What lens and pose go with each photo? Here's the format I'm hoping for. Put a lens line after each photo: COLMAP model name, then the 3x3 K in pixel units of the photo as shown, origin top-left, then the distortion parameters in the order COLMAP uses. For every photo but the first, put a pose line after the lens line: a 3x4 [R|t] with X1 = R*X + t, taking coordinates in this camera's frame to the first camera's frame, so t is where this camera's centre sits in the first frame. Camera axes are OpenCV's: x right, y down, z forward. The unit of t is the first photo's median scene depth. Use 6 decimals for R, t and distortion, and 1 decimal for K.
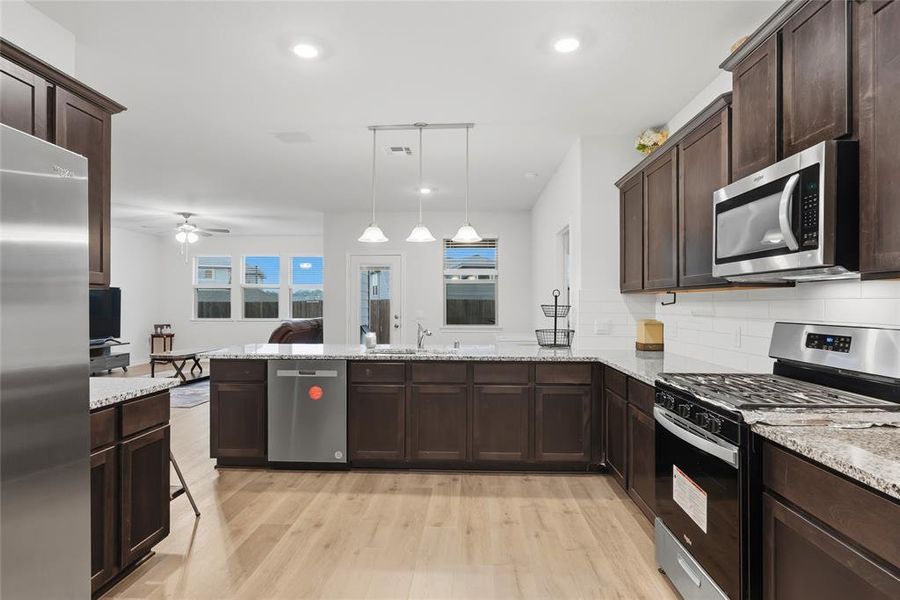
lens RADIAL K [[457.1, 0, 446.5], [0, 457.1, 302.6], [0, 0, 1]] dist [-0.000422, 0.001305]
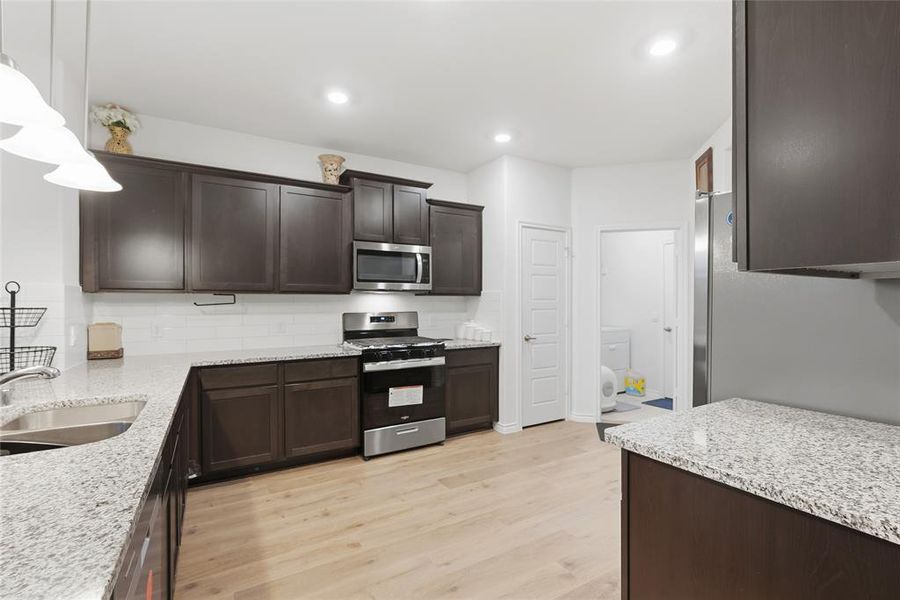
lens RADIAL K [[412.7, 0, 451.5], [0, 412.7, 302.8], [0, 0, 1]] dist [-0.015853, 0.000093]
pose [[-0.525687, -0.002407, 0.850675, -0.285579], [-0.000256, 0.999996, 0.002671, -0.001160], [-0.850678, 0.001187, -0.525686, 0.440197]]
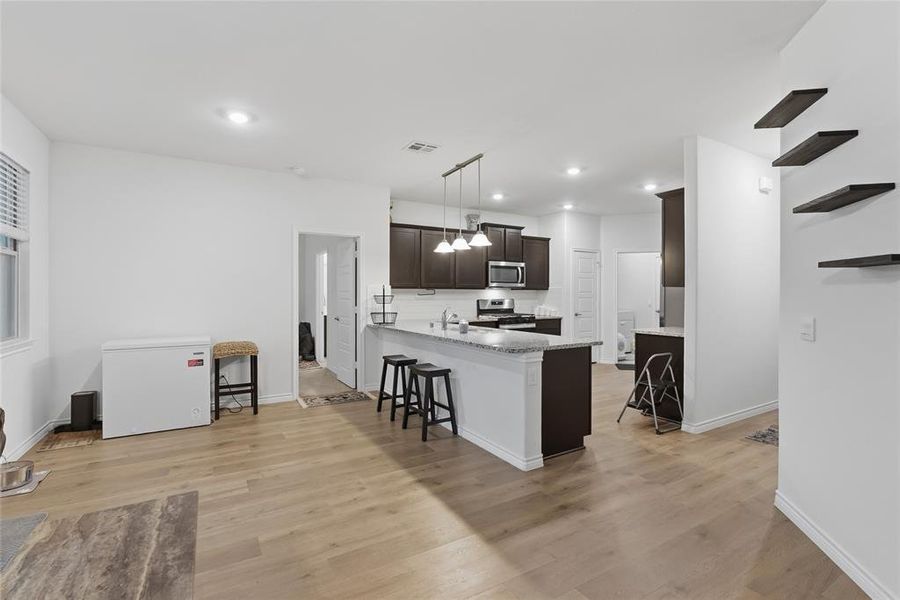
lens RADIAL K [[412.7, 0, 460.9], [0, 412.7, 295.6], [0, 0, 1]] dist [-0.015853, 0.000093]
pose [[-0.540101, -0.001533, 0.841599, -0.532706], [-0.000106, 0.999998, 0.001754, 0.002255], [-0.841600, 0.000858, -0.540101, 0.808095]]
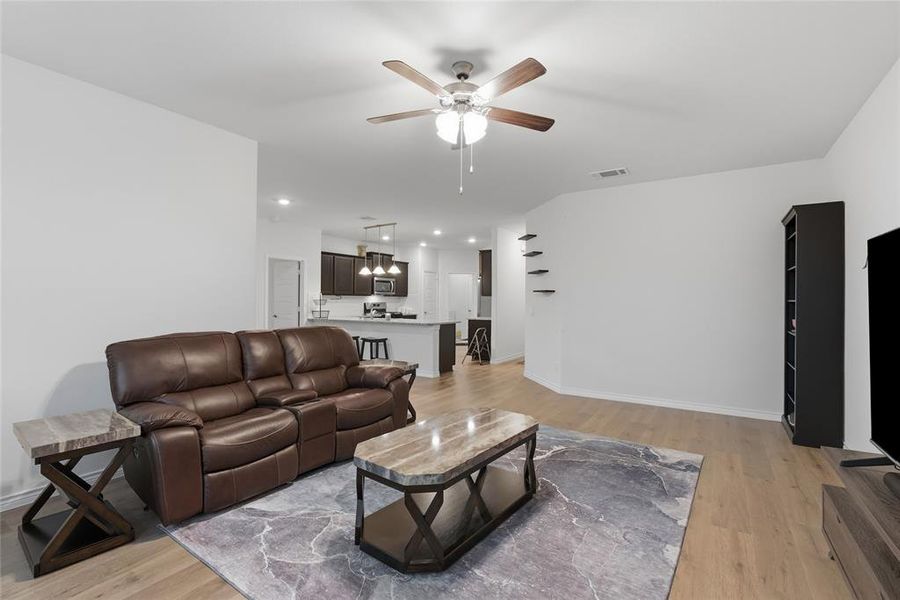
lens RADIAL K [[409.0, 0, 454.9], [0, 409.0, 302.4], [0, 0, 1]] dist [0.003628, 0.000964]
pose [[-0.856492, -0.007550, 0.516106, -0.729510], [-0.005719, 0.999970, 0.005137, 0.003101], [-0.516129, 0.001448, -0.856509, 1.277439]]
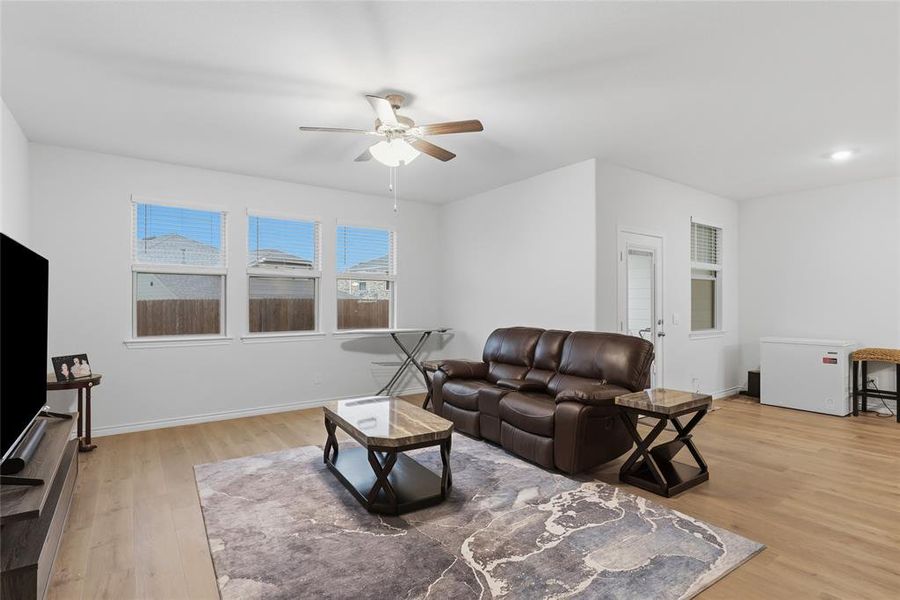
lens RADIAL K [[457.1, 0, 455.4], [0, 457.1, 303.9], [0, 0, 1]] dist [-0.000422, 0.001305]
pose [[0.793202, 0.000829, 0.608958, -0.775881], [-0.000034, 0.999999, -0.001318, 0.003613], [-0.608958, 0.001025, 0.793201, 0.611915]]
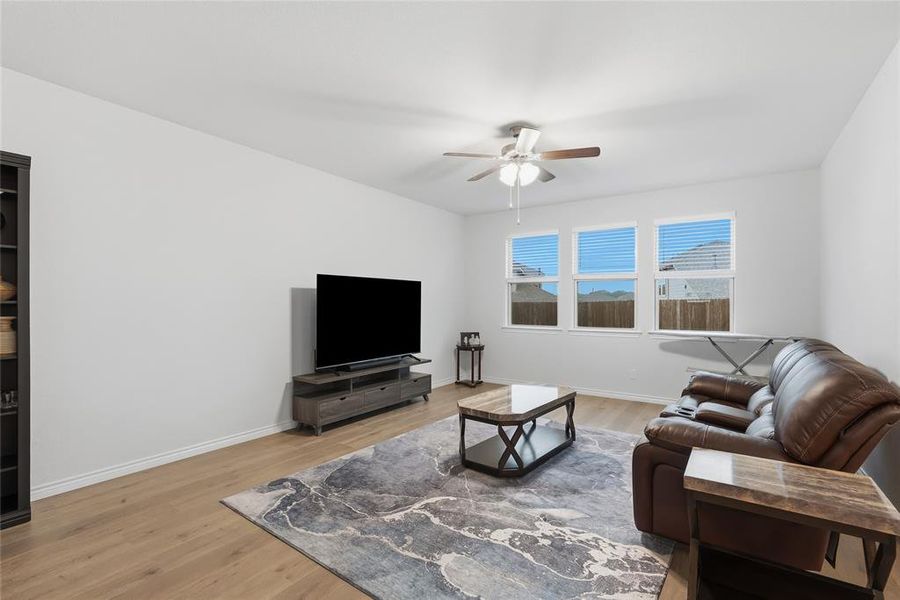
lens RADIAL K [[409.0, 0, 446.0], [0, 409.0, 308.3], [0, 0, 1]] dist [0.003628, 0.000964]
pose [[0.829637, 0.006527, -0.558266, -0.375160], [0.000001, 0.999932, 0.011692, 0.002488], [0.558304, -0.009701, 0.829580, 0.568512]]
